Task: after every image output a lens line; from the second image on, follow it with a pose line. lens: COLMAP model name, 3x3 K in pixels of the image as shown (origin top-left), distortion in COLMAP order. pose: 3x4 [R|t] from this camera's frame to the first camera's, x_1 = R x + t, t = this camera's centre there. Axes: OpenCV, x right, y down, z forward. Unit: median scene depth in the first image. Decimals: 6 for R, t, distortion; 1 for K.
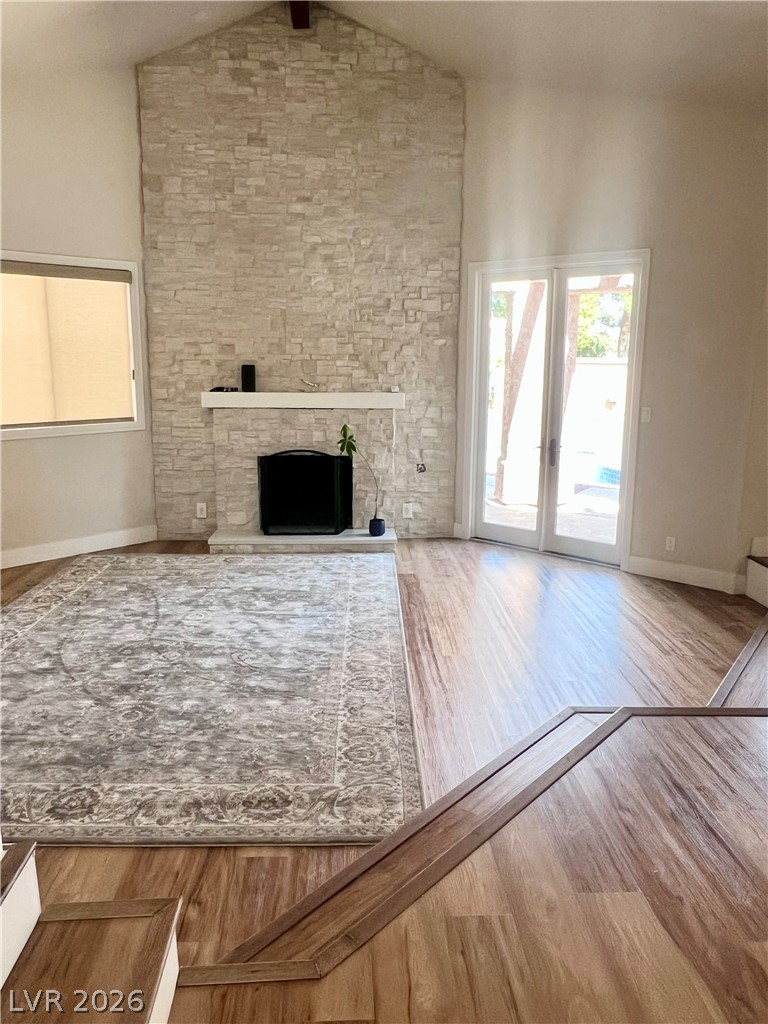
lens RADIAL K [[777.7, 0, 384.0], [0, 777.7, 512.0], [0, 0, 1]] dist [0.003589, -0.003255]
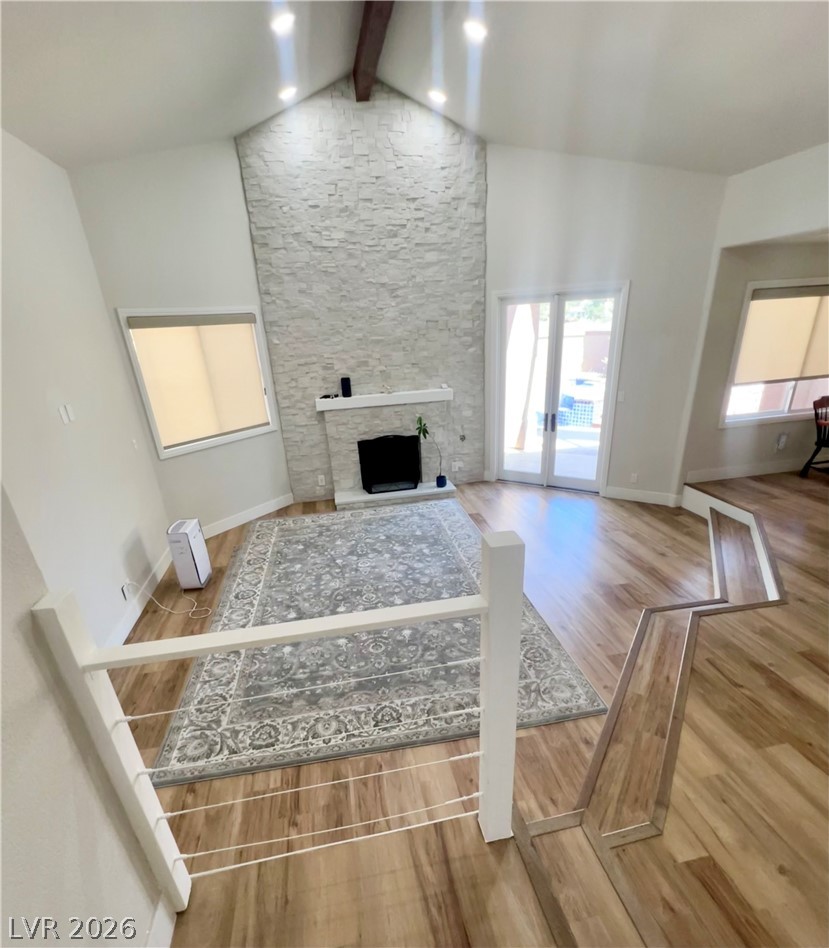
lens RADIAL K [[485.4, 0, 417.3], [0, 485.4, 548.6], [0, 0, 1]] dist [-0.001164, 0.000384]
pose [[0.986961, -0.117611, 0.109885, -0.179443], [0.088332, 0.966481, 0.241064, -0.088316], [-0.134553, -0.228214, 0.964268, 0.046509]]
